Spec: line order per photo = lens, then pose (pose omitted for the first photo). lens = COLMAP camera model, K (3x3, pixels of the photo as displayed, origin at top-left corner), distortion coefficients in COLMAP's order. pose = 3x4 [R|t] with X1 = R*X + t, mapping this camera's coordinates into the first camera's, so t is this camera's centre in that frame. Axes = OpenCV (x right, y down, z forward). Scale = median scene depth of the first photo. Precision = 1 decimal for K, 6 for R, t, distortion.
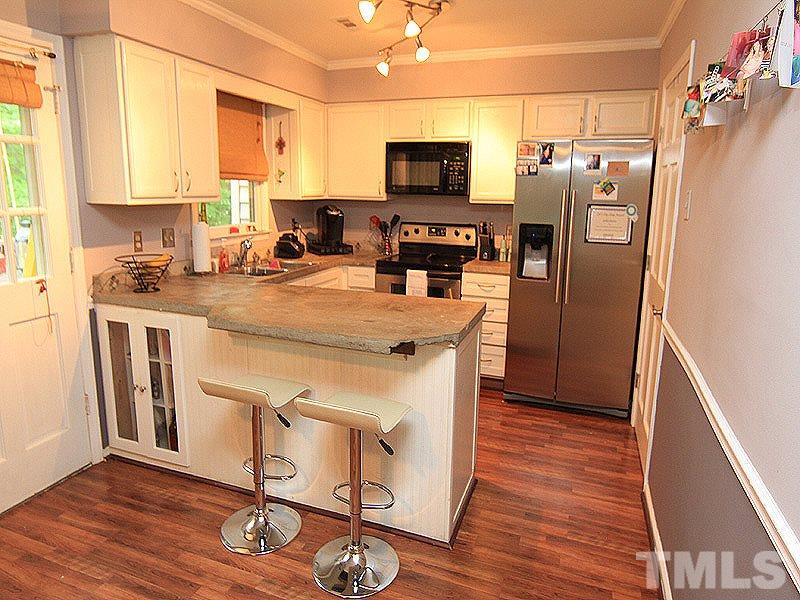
lens RADIAL K [[528.4, 0, 400.5], [0, 528.4, 299.2], [0, 0, 1]] dist [-0.009574, -0.002347]
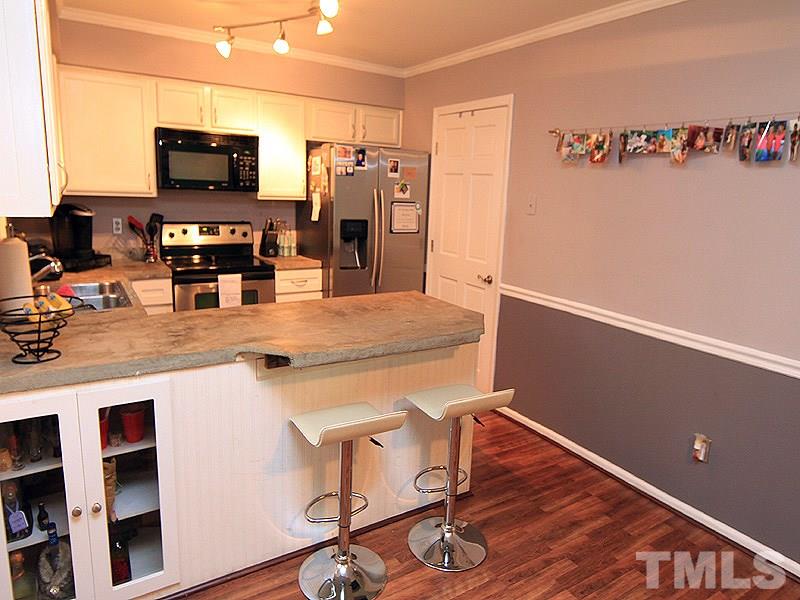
lens RADIAL K [[528.4, 0, 400.3], [0, 528.4, 296.4], [0, 0, 1]] dist [-0.009574, -0.002347]
pose [[0.590635, -0.156474, 0.791622, -0.522420], [0.134708, 0.986372, 0.094463, -0.064562], [-0.795615, 0.050845, 0.603665, 0.222265]]
